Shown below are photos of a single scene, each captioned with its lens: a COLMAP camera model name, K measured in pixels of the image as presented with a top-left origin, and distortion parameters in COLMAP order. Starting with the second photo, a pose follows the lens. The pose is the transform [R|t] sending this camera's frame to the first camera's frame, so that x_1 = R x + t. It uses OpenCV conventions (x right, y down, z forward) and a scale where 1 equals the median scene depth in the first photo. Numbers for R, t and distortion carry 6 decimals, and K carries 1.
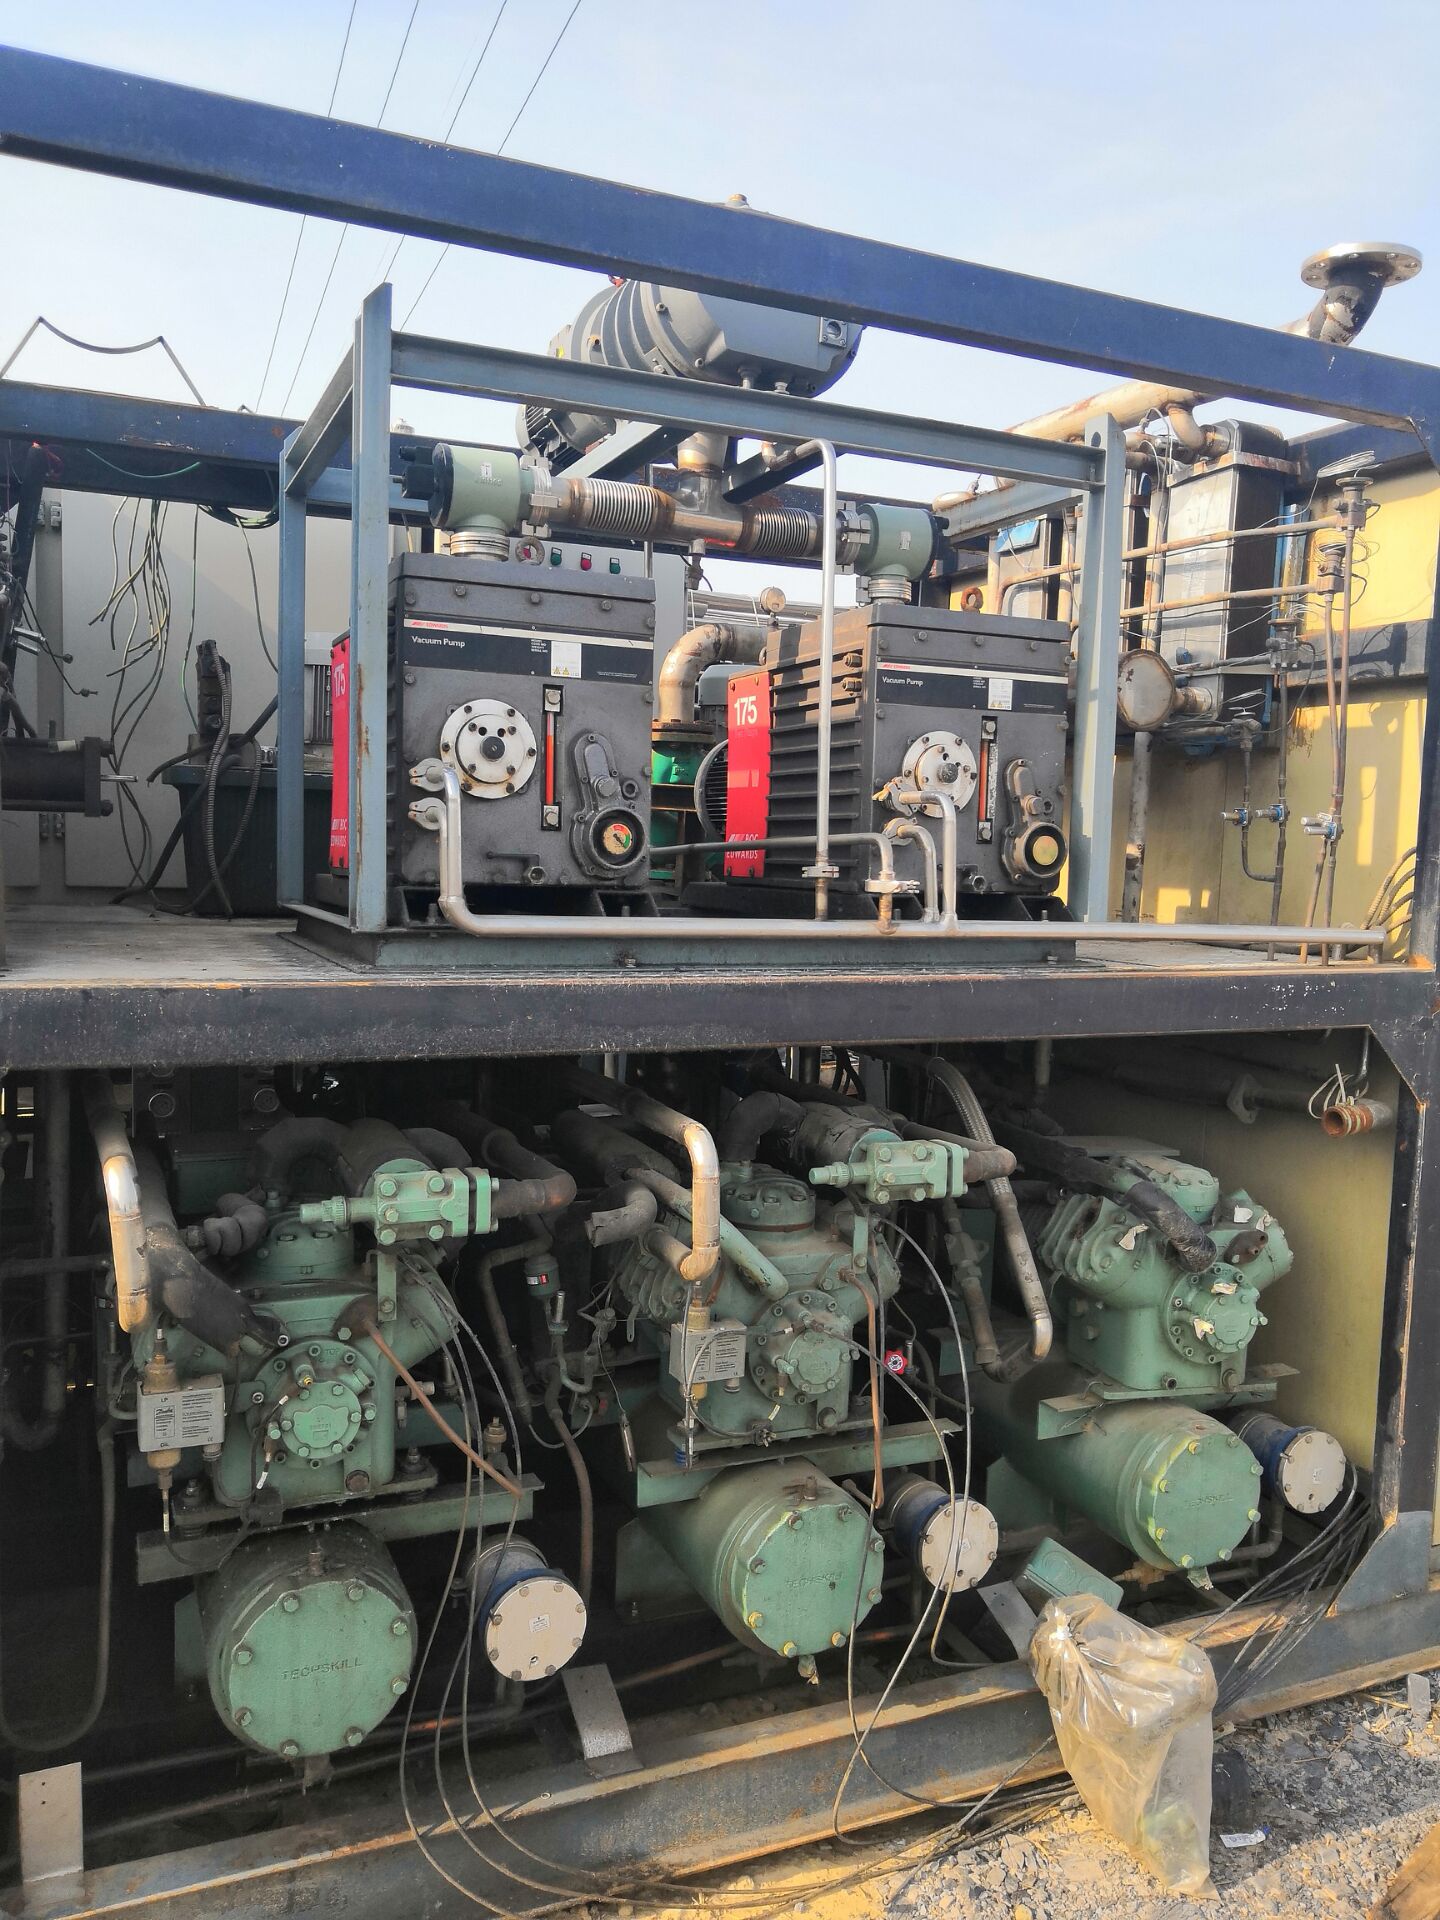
lens RADIAL K [[1466.3, 0, 719.2], [0, 1466.3, 961.9], [0, 0, 1]] dist [-0.012897, 0.006819]
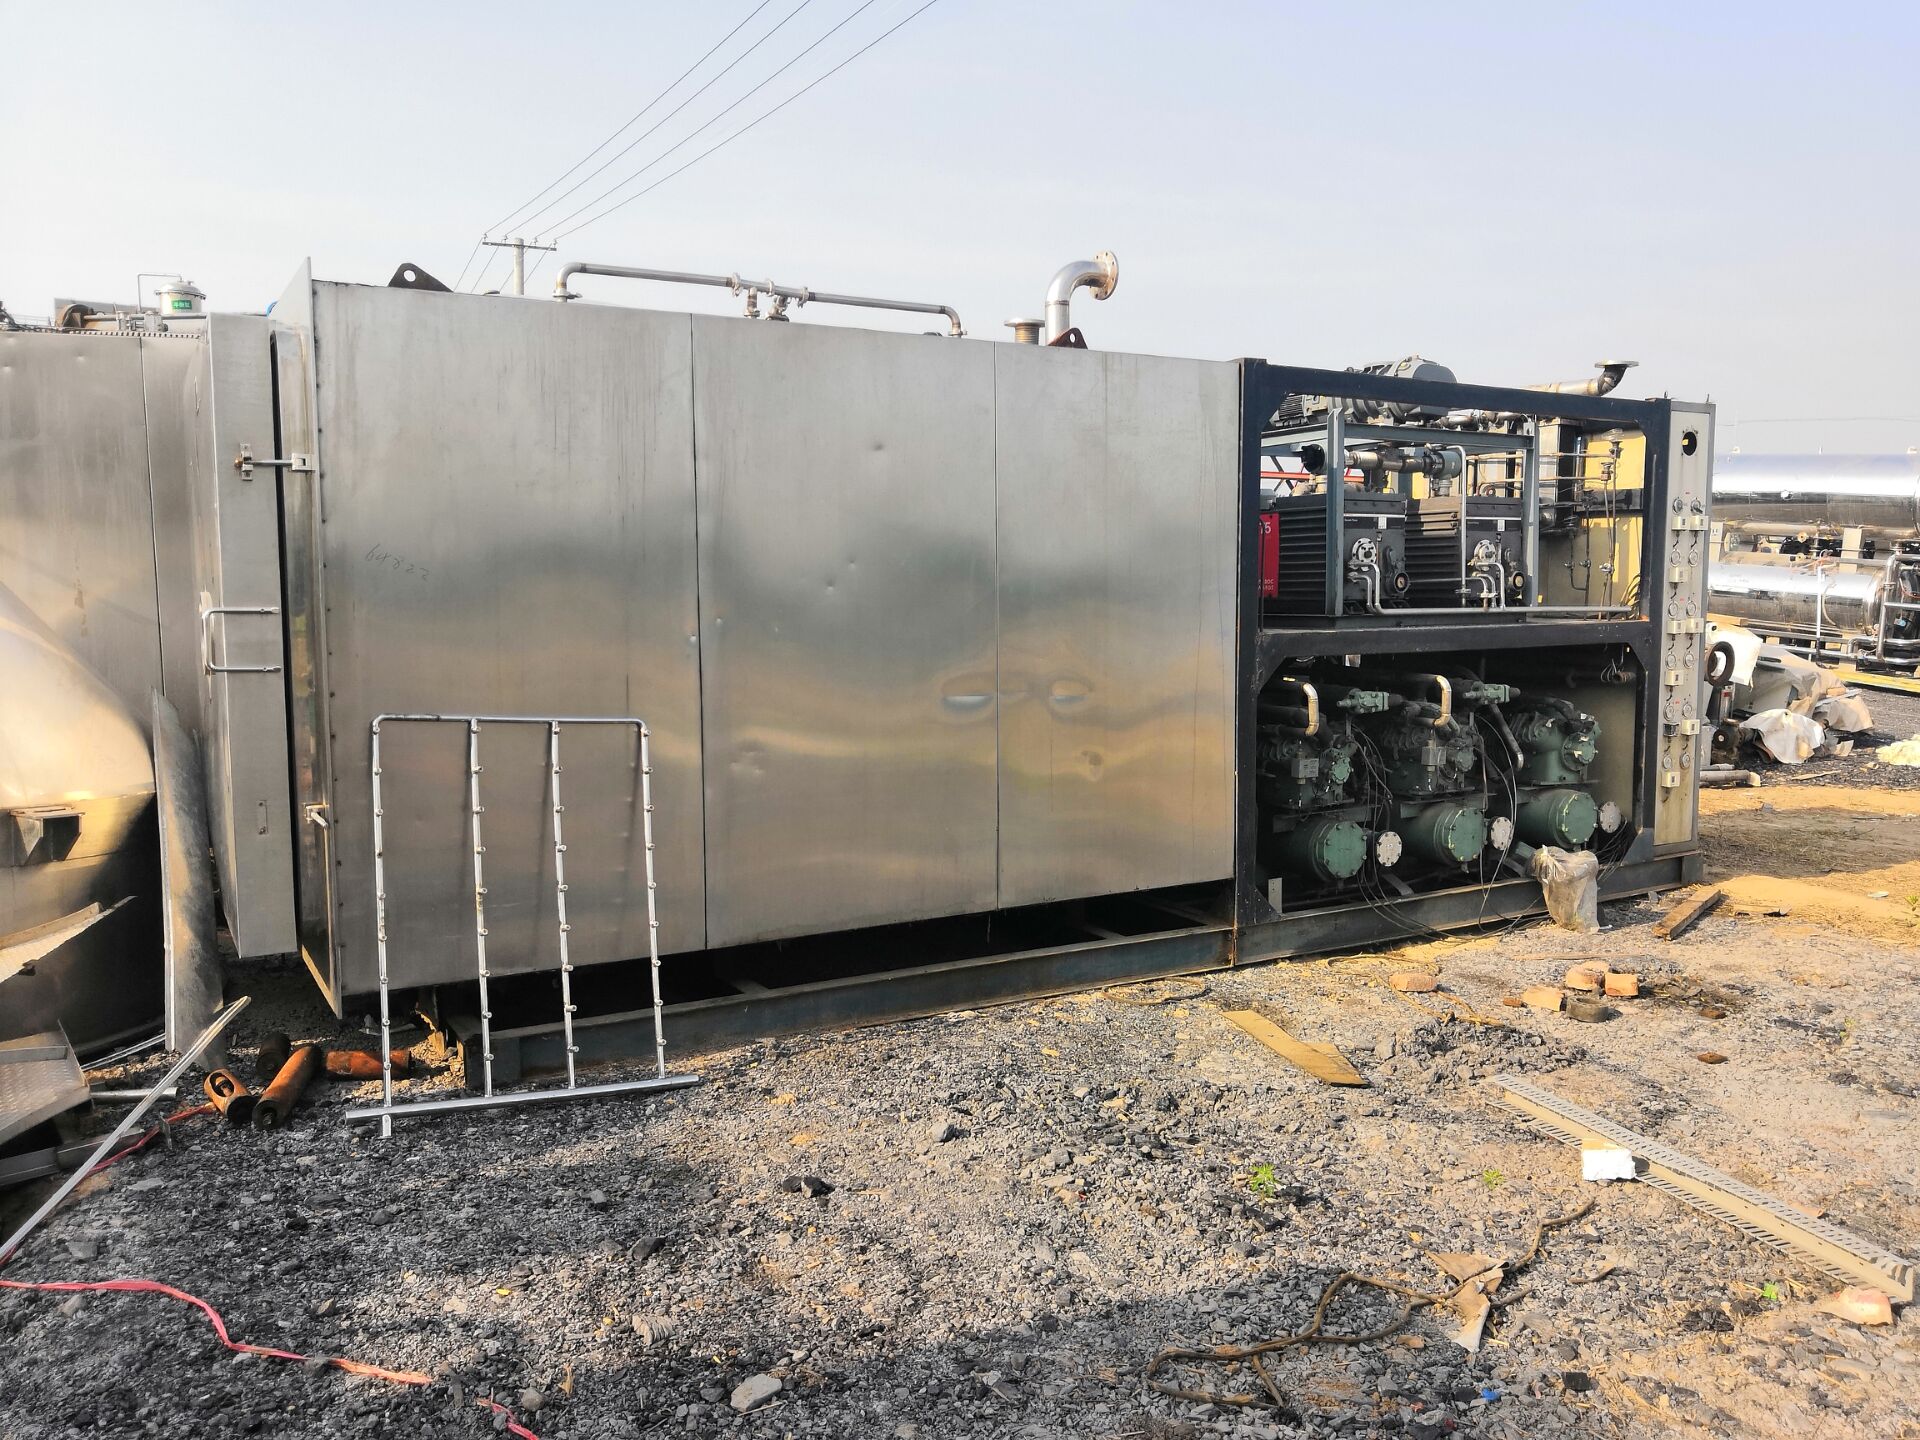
lens RADIAL K [[1466.3, 0, 960.6], [0, 1466.3, 718.4], [0, 0, 1]] dist [-0.012897, 0.006819]
pose [[0.992457, -0.048680, 0.112518, -1.105831], [0.047470, 0.998783, 0.013403, 0.091466], [-0.113033, -0.007960, 0.993559, -1.567860]]
